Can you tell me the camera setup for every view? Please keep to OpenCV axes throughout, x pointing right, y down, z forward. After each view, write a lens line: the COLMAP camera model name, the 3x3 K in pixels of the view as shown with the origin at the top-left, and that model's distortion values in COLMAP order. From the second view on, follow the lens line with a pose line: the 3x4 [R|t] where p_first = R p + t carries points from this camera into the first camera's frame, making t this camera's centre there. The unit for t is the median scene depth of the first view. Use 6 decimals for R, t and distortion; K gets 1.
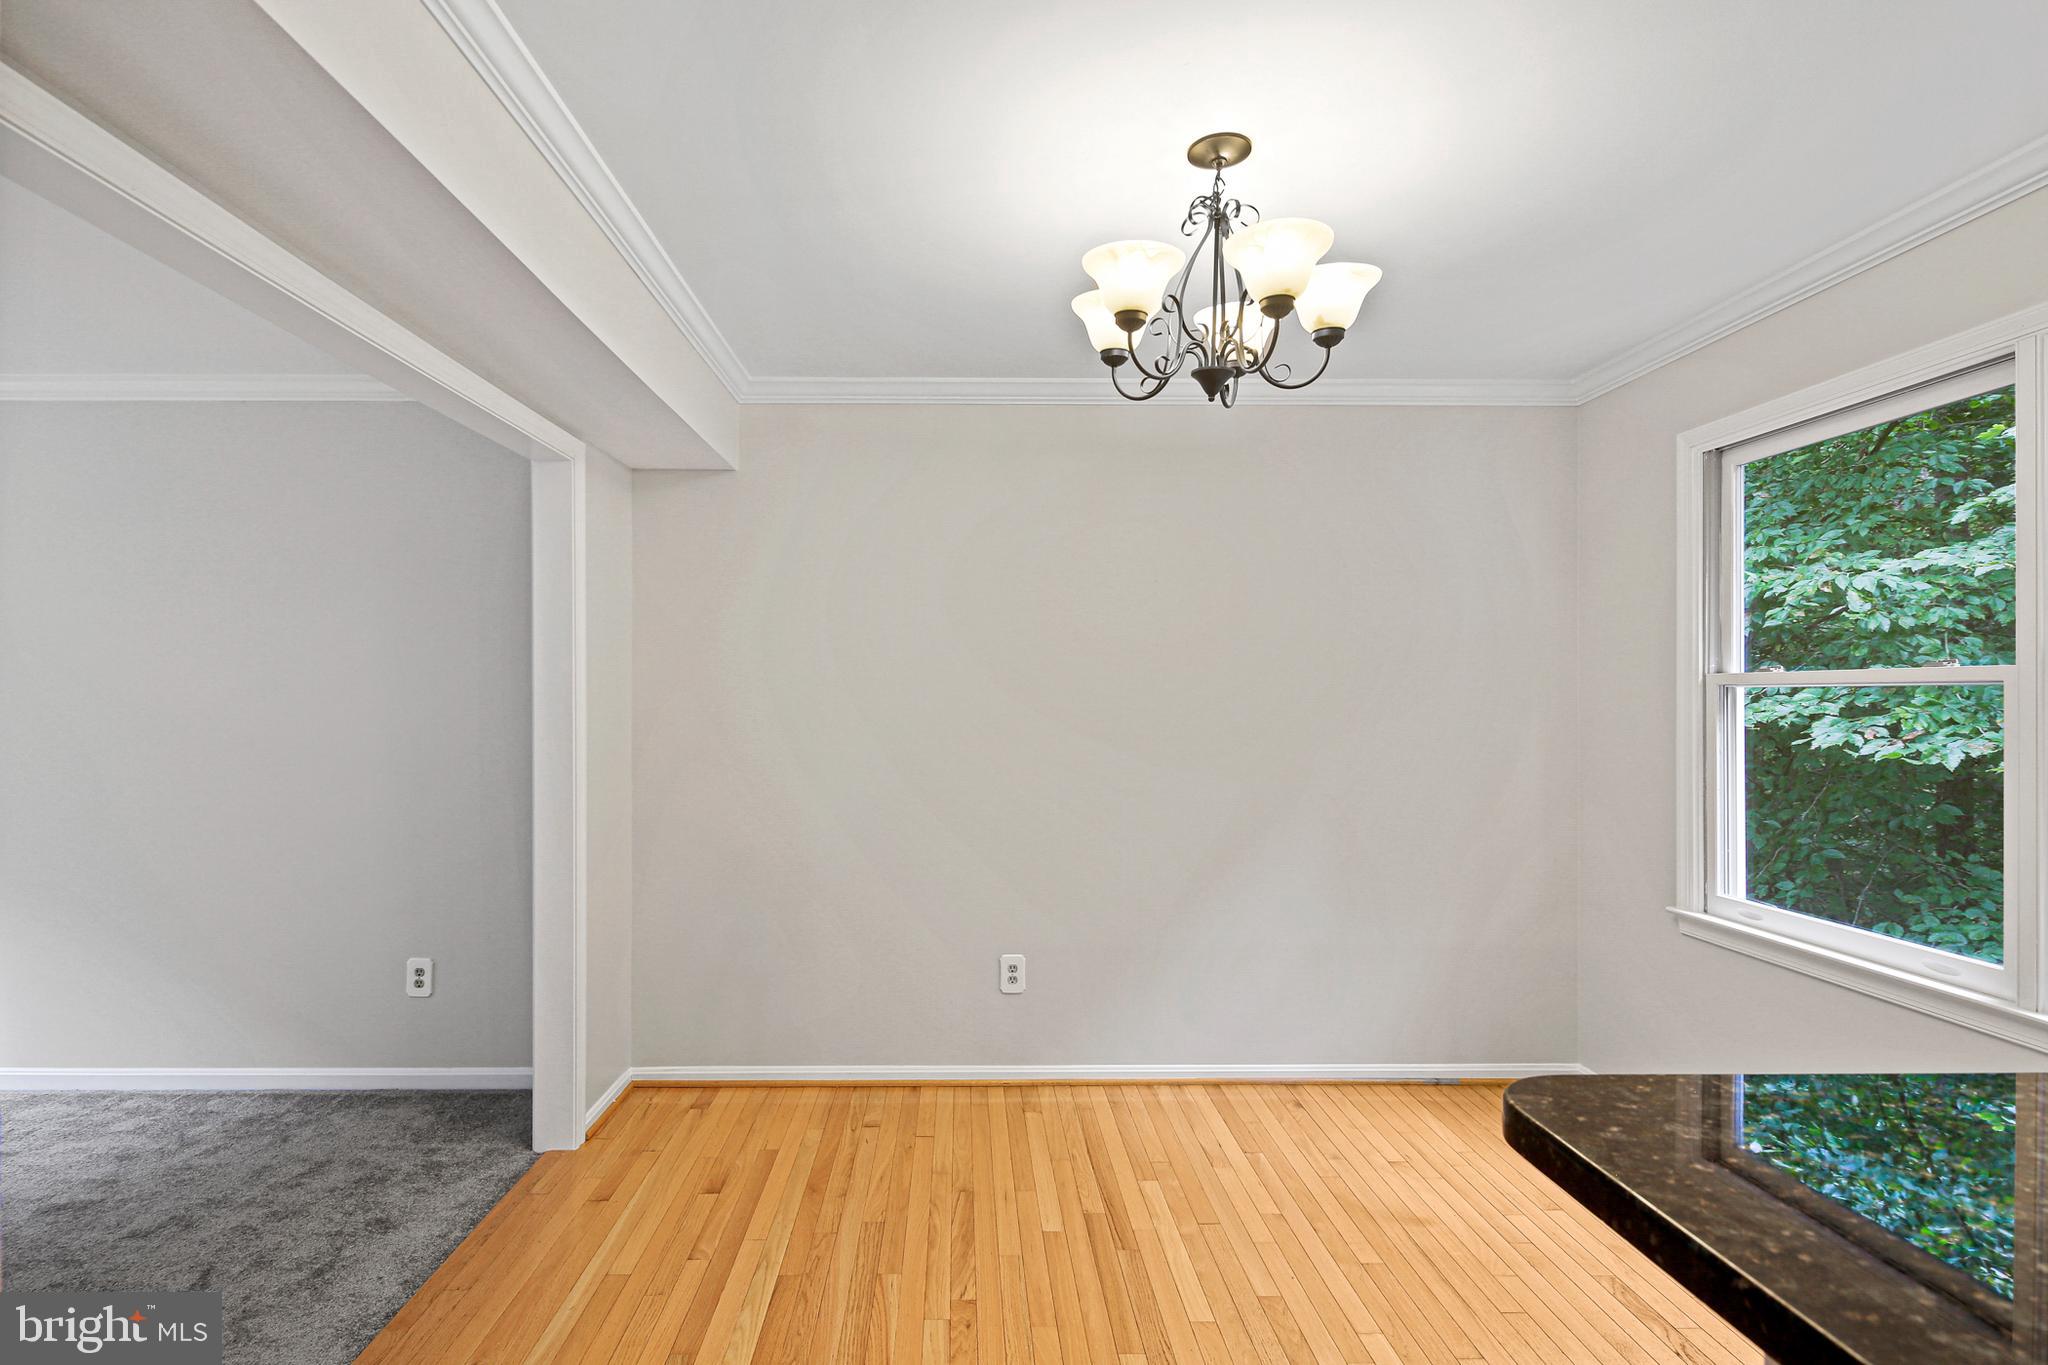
lens RADIAL K [[1006.1, 0, 970.5], [0, 1006.1, 698.7], [0, 0, 1]] dist [0.006575, -0.003557]
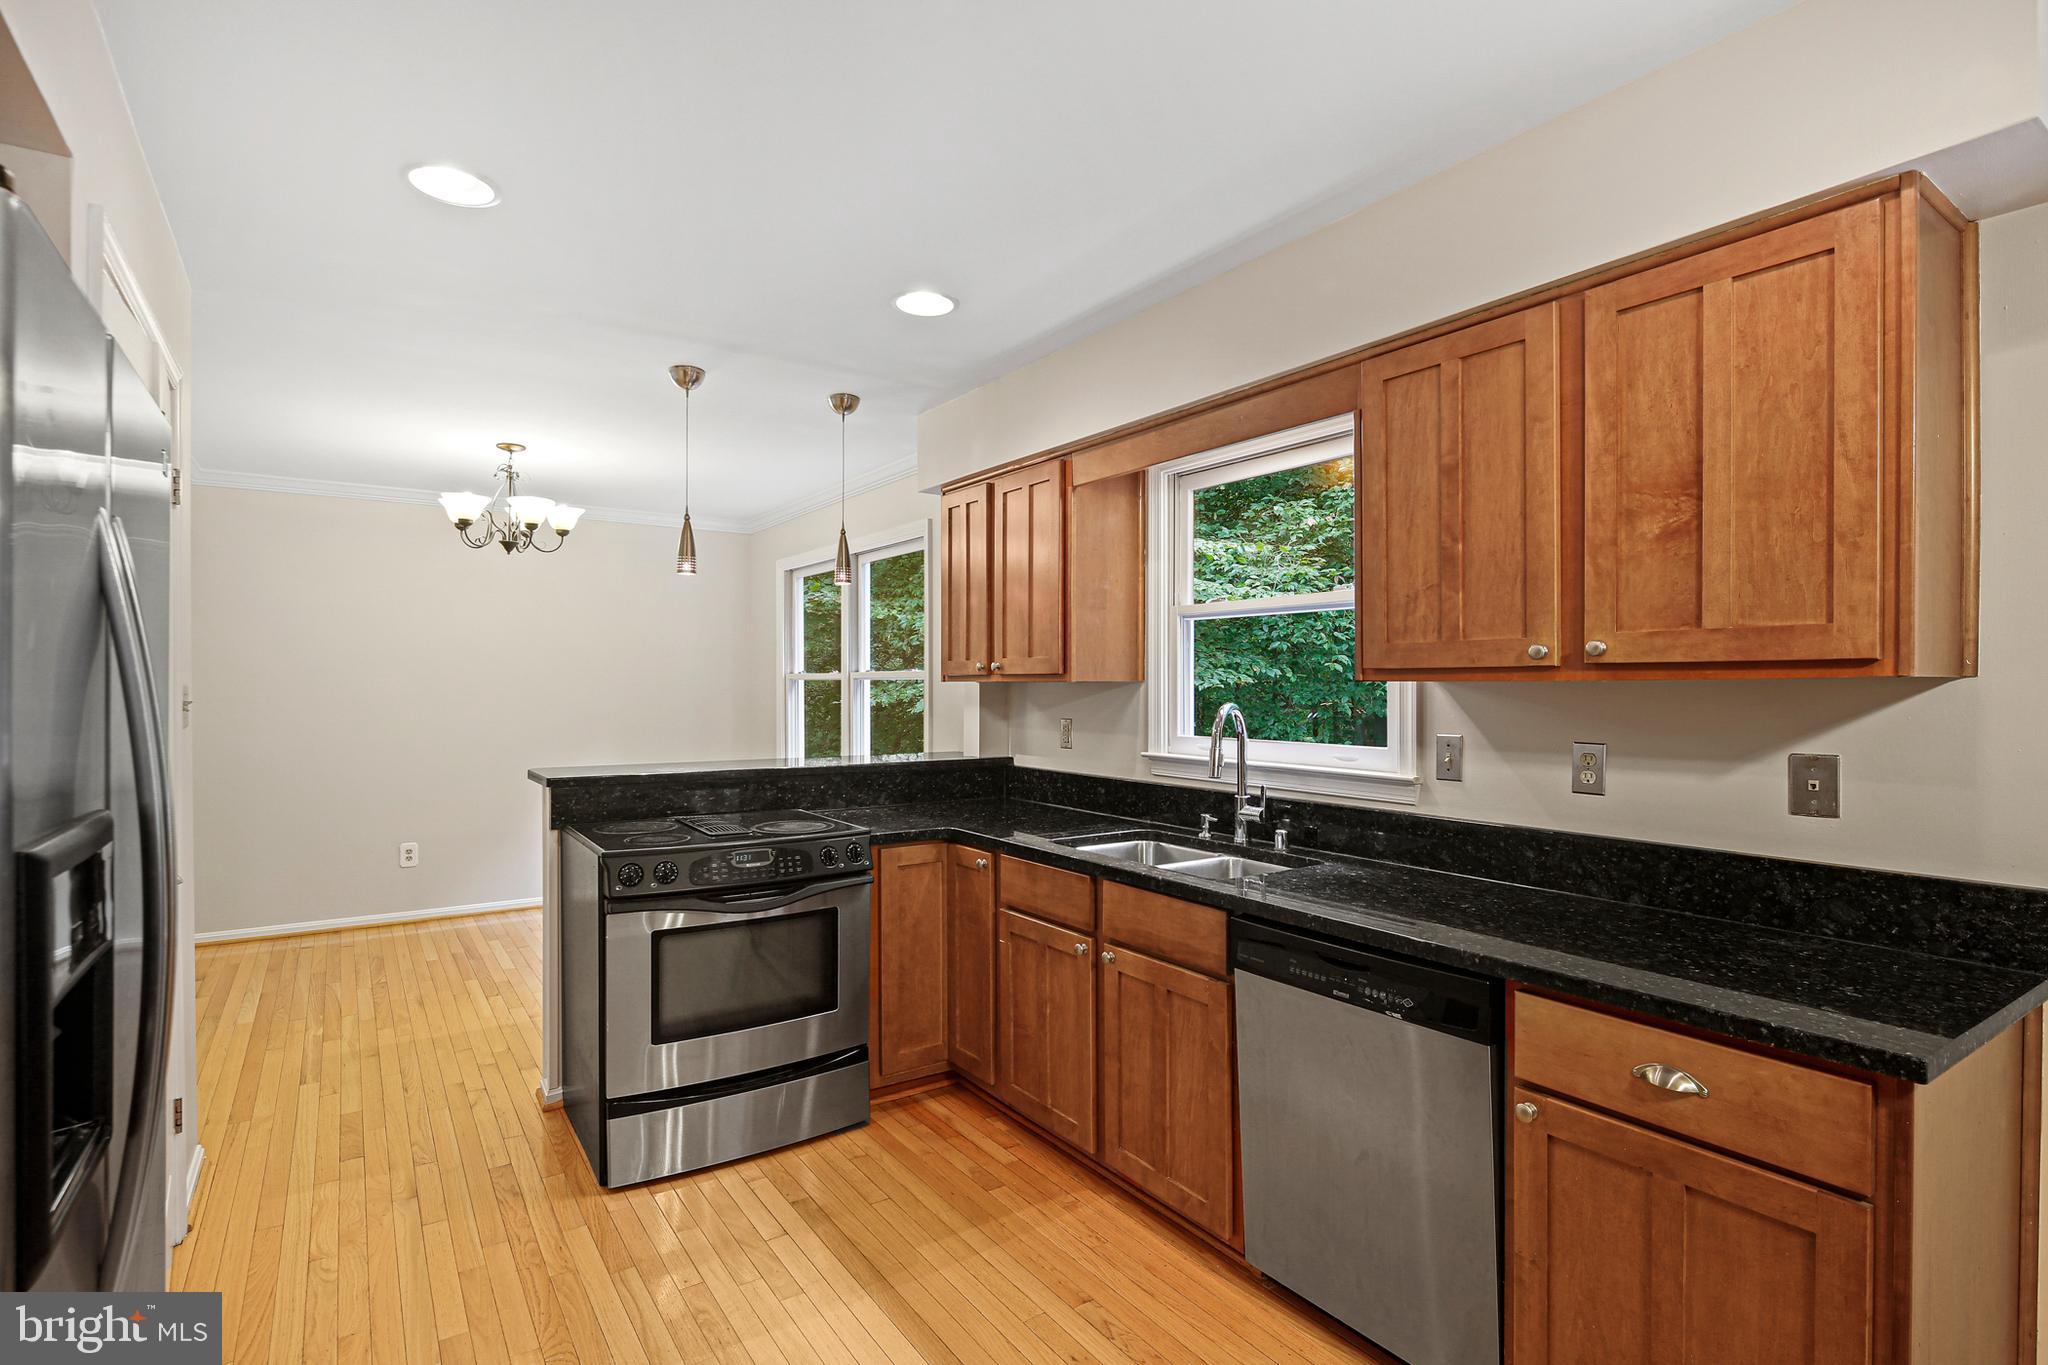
lens RADIAL K [[1006.1, 0, 1028.4], [0, 1006.1, 690.8], [0, 0, 1]] dist [0.006575, -0.003557]
pose [[0.832048, -0.004347, 0.554687, -0.033854], [0.000775, 0.999977, 0.006673, -0.002171], [-0.554703, -0.005122, 0.832032, -1.099243]]
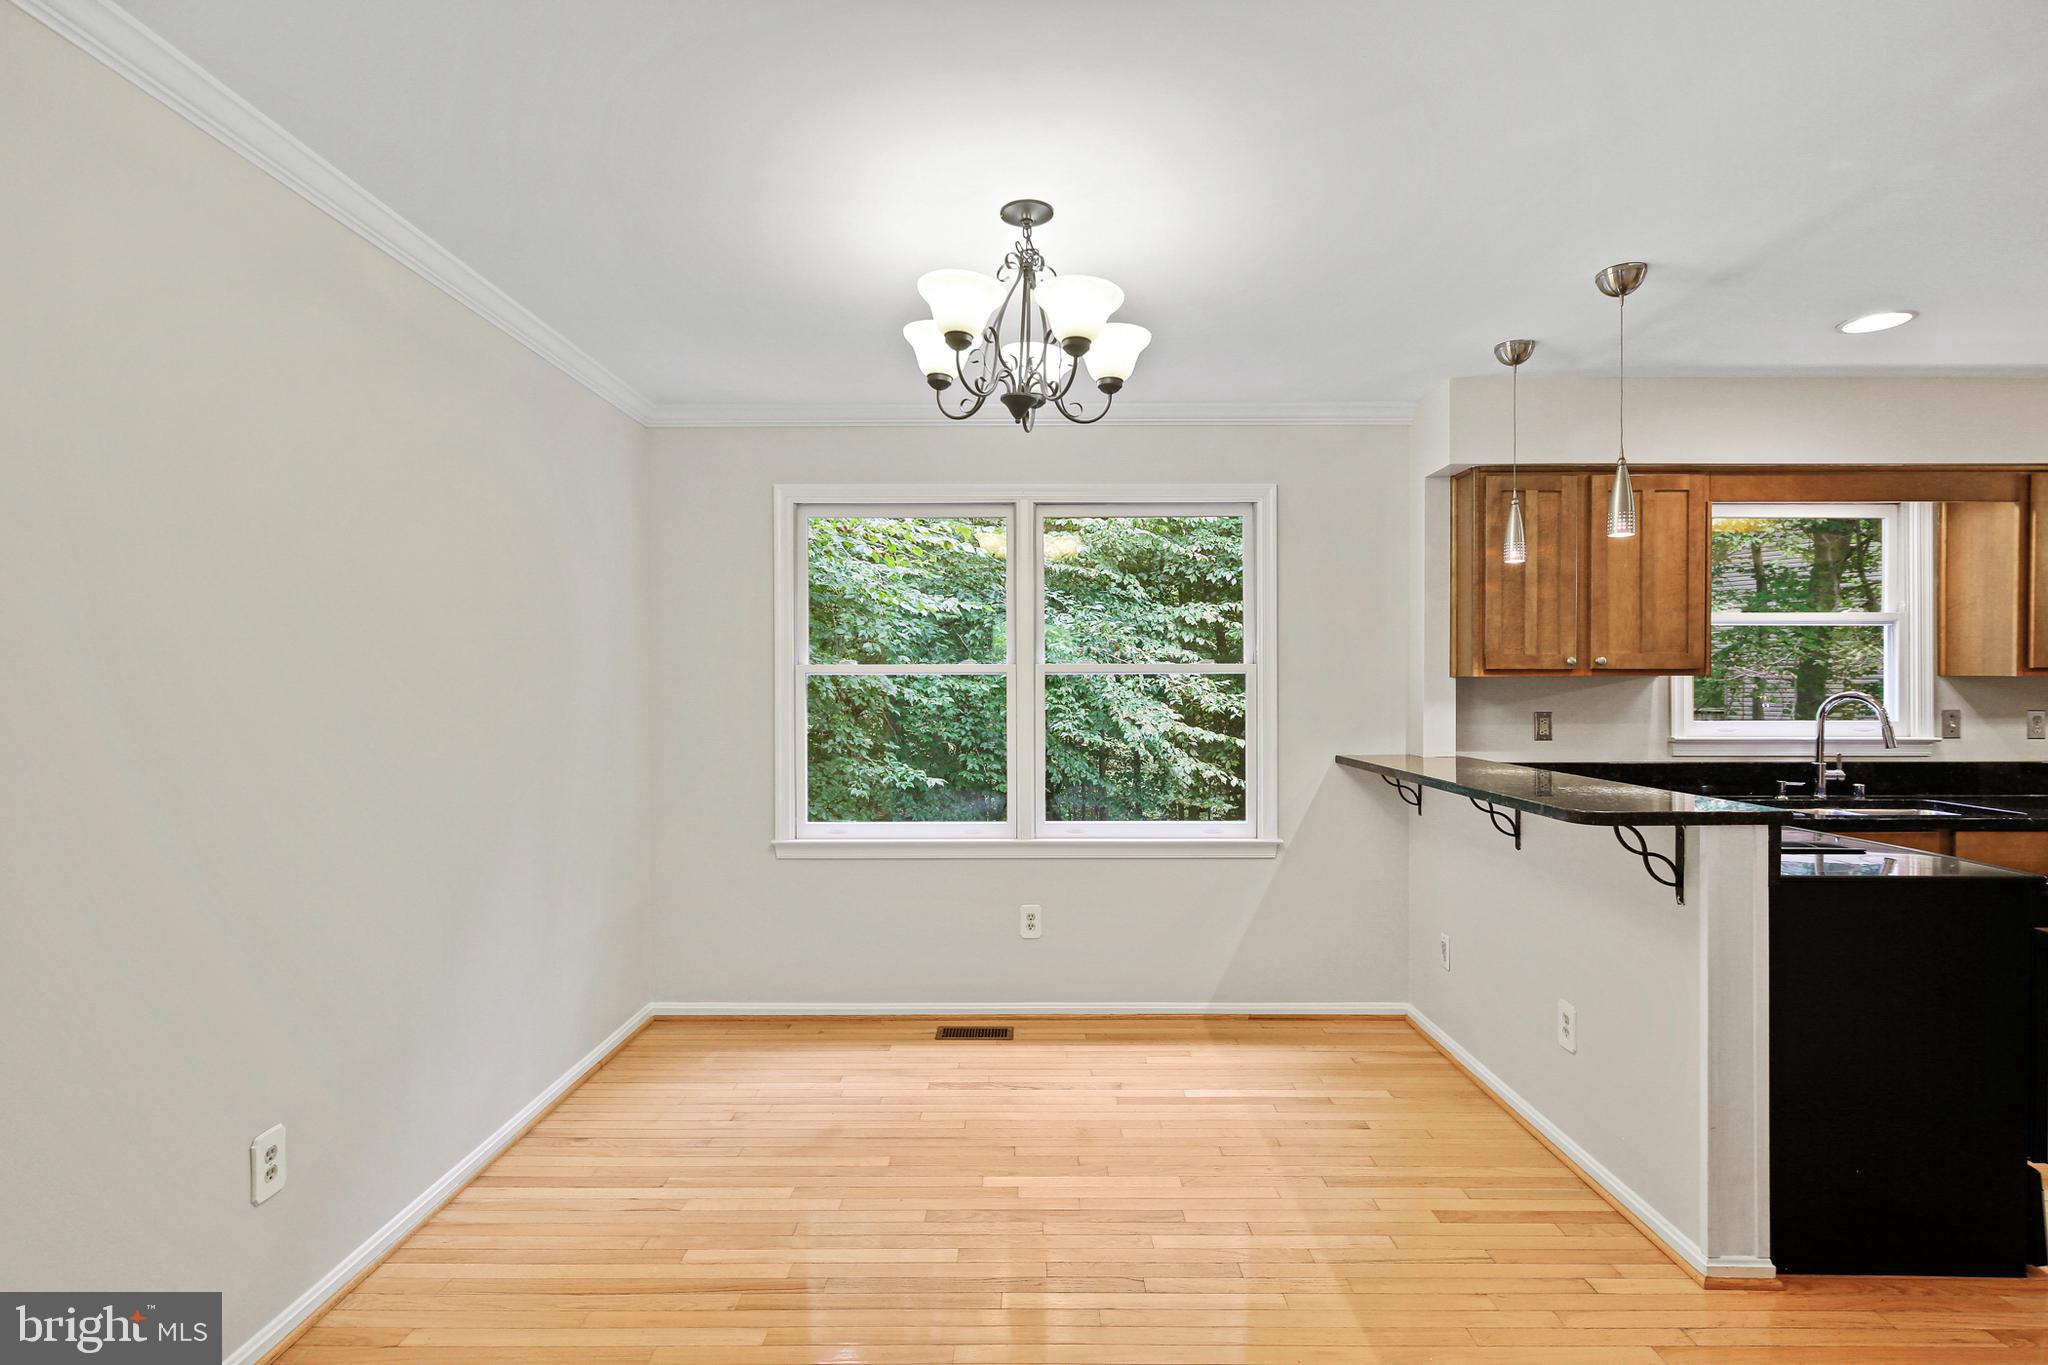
lens RADIAL K [[1006.1, 0, 1013.3], [0, 1006.1, 685.9], [0, 0, 1]] dist [0.006575, -0.003557]
pose [[0.006390, -0.002636, 0.999976, -0.640205], [0.002394, 0.999994, 0.002620, 0.001994], [-0.999977, 0.002377, 0.006397, 0.696903]]
